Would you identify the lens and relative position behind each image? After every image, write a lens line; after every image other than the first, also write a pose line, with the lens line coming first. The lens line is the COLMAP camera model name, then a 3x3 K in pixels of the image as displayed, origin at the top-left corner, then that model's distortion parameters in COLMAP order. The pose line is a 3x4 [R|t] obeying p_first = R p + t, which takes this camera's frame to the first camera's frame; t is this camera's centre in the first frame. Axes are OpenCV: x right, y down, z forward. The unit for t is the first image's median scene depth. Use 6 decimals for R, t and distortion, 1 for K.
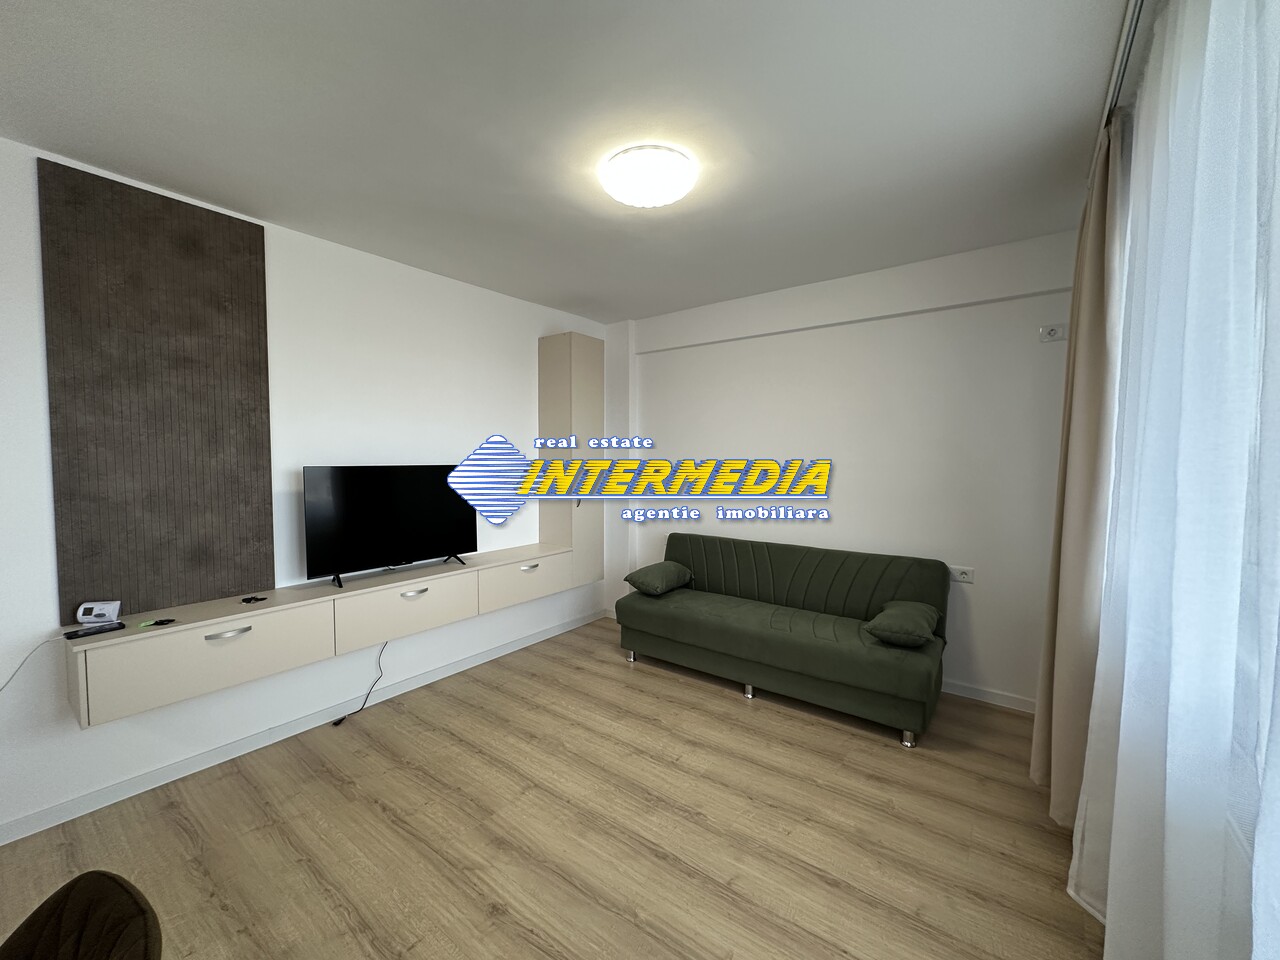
lens RADIAL K [[507.3, 0, 641.1], [0, 507.3, 479.8], [0, 0, 1]] dist [-0.001876, 0.000608]
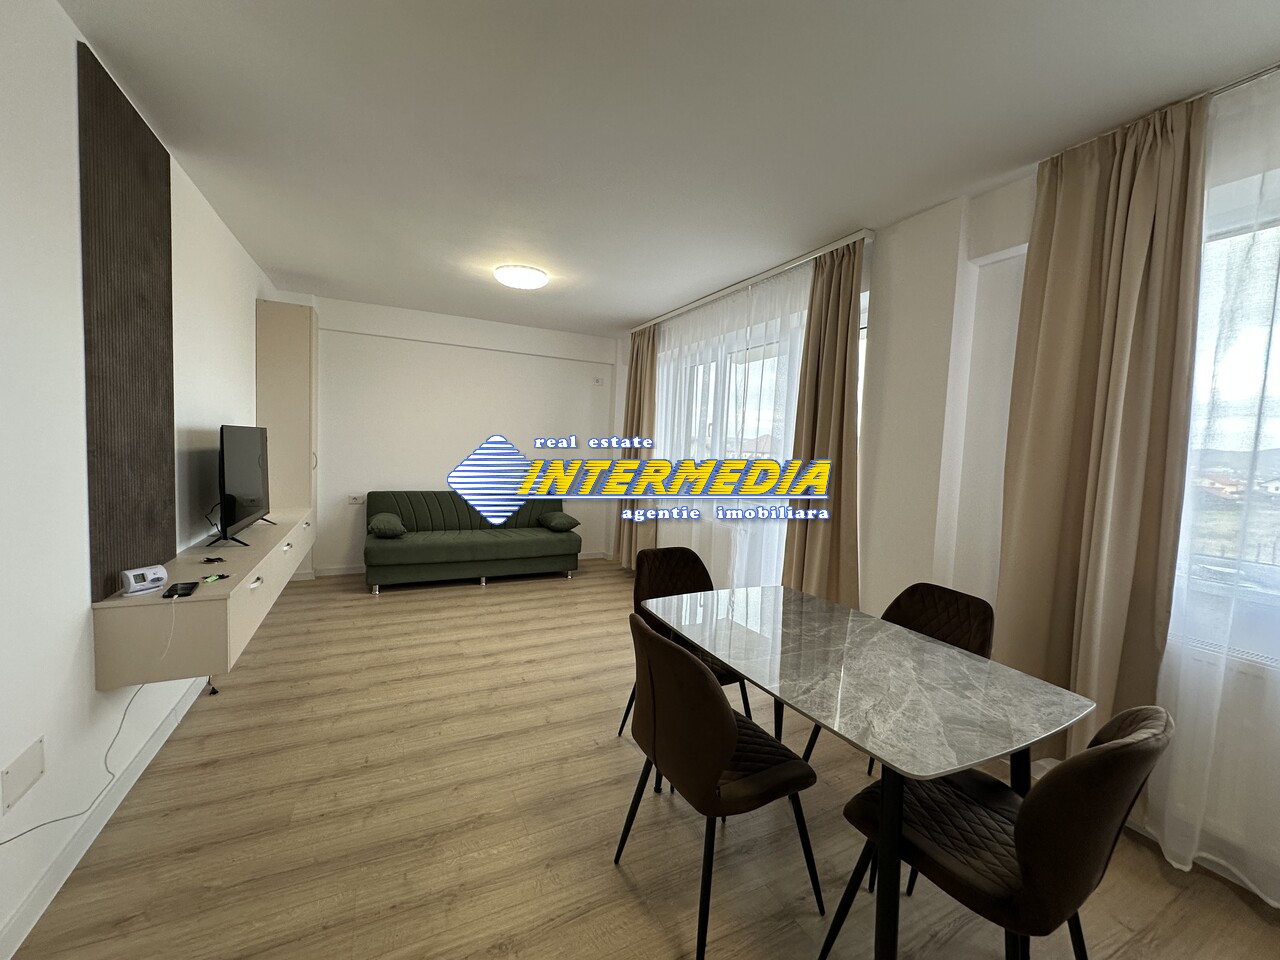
lens RADIAL K [[507.3, 0, 640.4], [0, 507.3, 481.2], [0, 0, 1]] dist [-0.001876, 0.000608]
pose [[0.444039, -0.042723, 0.894988, -1.253139], [-0.003854, 0.998762, 0.049589, 0.032360], [-0.895999, -0.025468, 0.443325, -0.166814]]
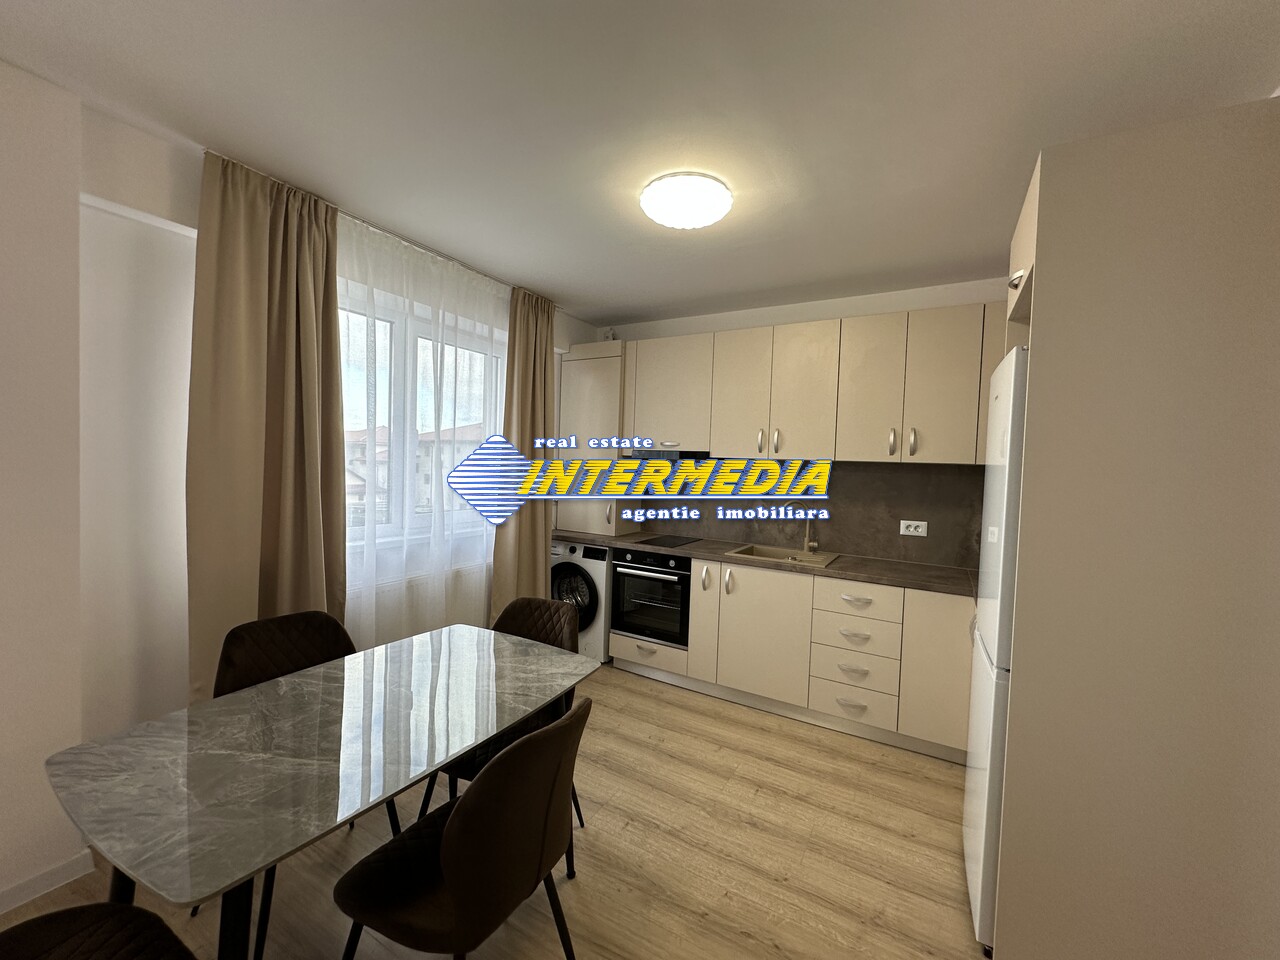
lens RADIAL K [[507.3, 0, 638.1], [0, 507.3, 482.1], [0, 0, 1]] dist [-0.001876, 0.000608]
pose [[-0.992652, -0.030966, -0.116979, -0.748632], [-0.040751, 0.995782, 0.082209, -0.041404], [0.113940, 0.086372, -0.989726, 0.543612]]
